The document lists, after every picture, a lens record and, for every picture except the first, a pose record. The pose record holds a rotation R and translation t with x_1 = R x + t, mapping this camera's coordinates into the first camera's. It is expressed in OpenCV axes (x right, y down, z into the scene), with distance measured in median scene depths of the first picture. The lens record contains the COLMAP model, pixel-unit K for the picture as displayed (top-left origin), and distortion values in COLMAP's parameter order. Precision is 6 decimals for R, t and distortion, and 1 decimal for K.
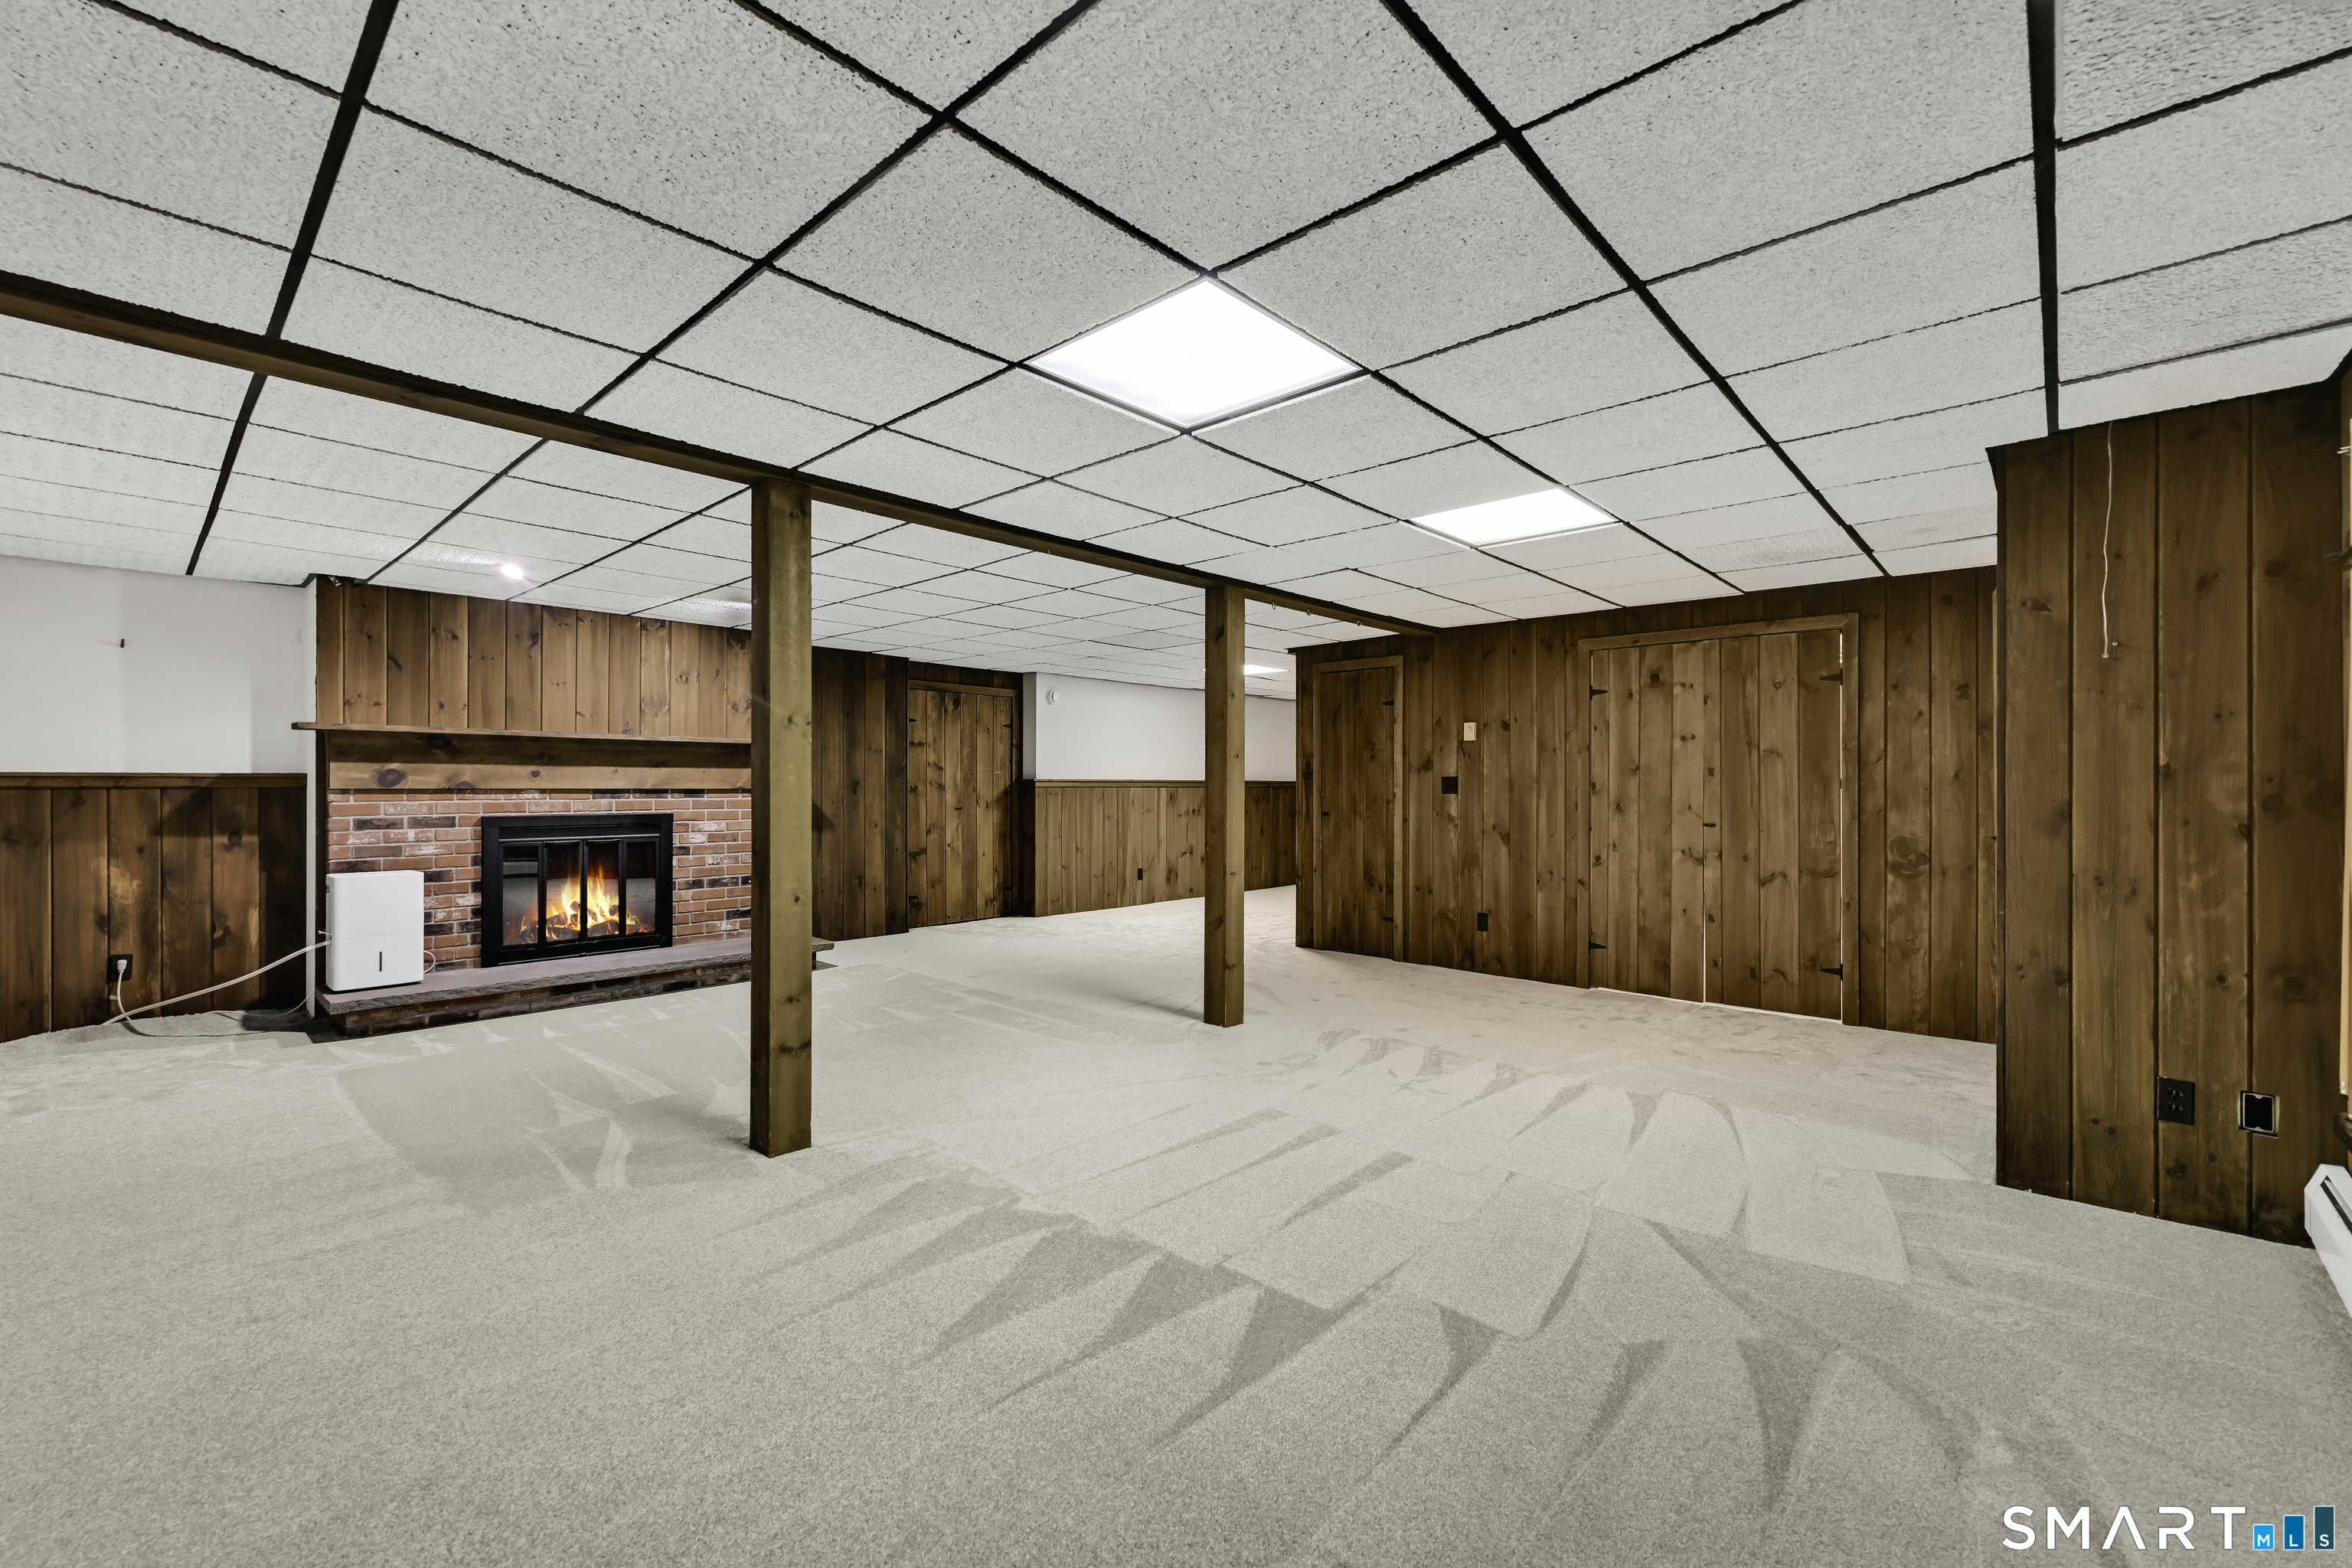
lens RADIAL K [[947.5, 0, 1177.7], [0, 947.5, 786.0], [0, 0, 1]] dist [-0.003233, 0.000607]
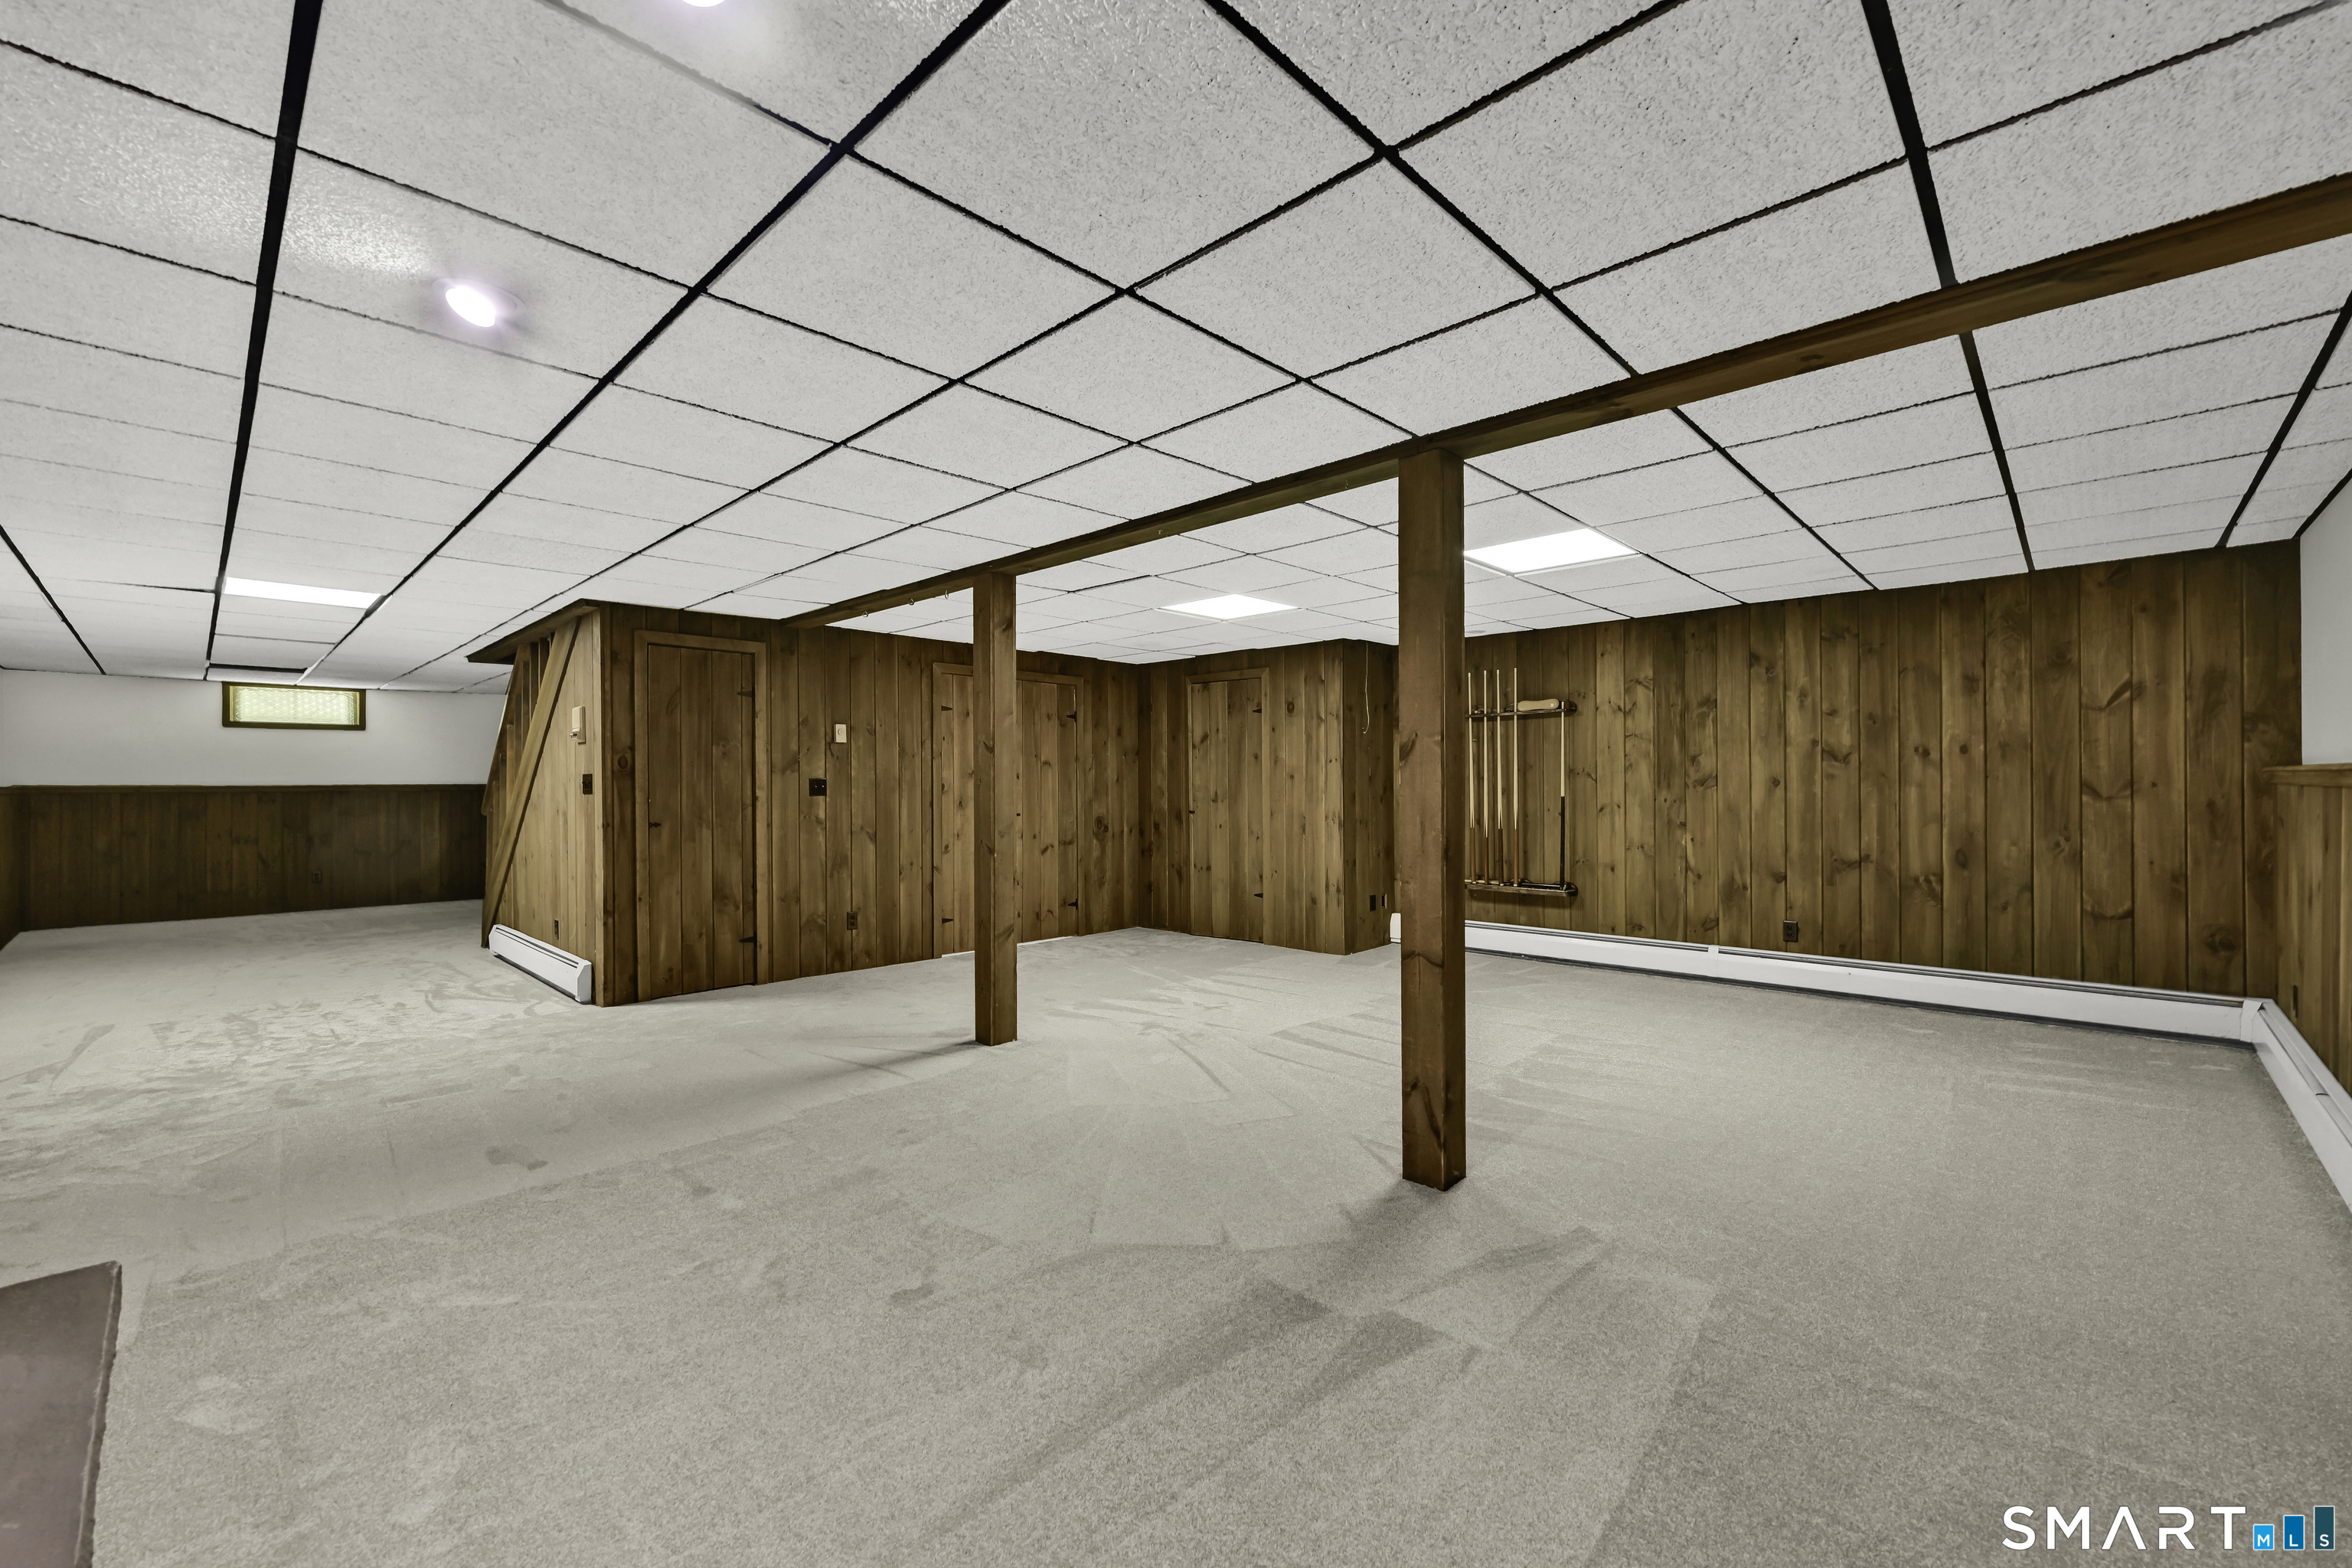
lens RADIAL K [[947.5, 0, 1176.4], [0, 947.5, 782.6], [0, 0, 1]] dist [-0.003233, 0.000607]
pose [[0.034308, 0.001780, 0.999410, -0.694245], [0.005378, 0.999984, -0.001966, -0.001454], [-0.999397, 0.005442, 0.034298, 0.618314]]
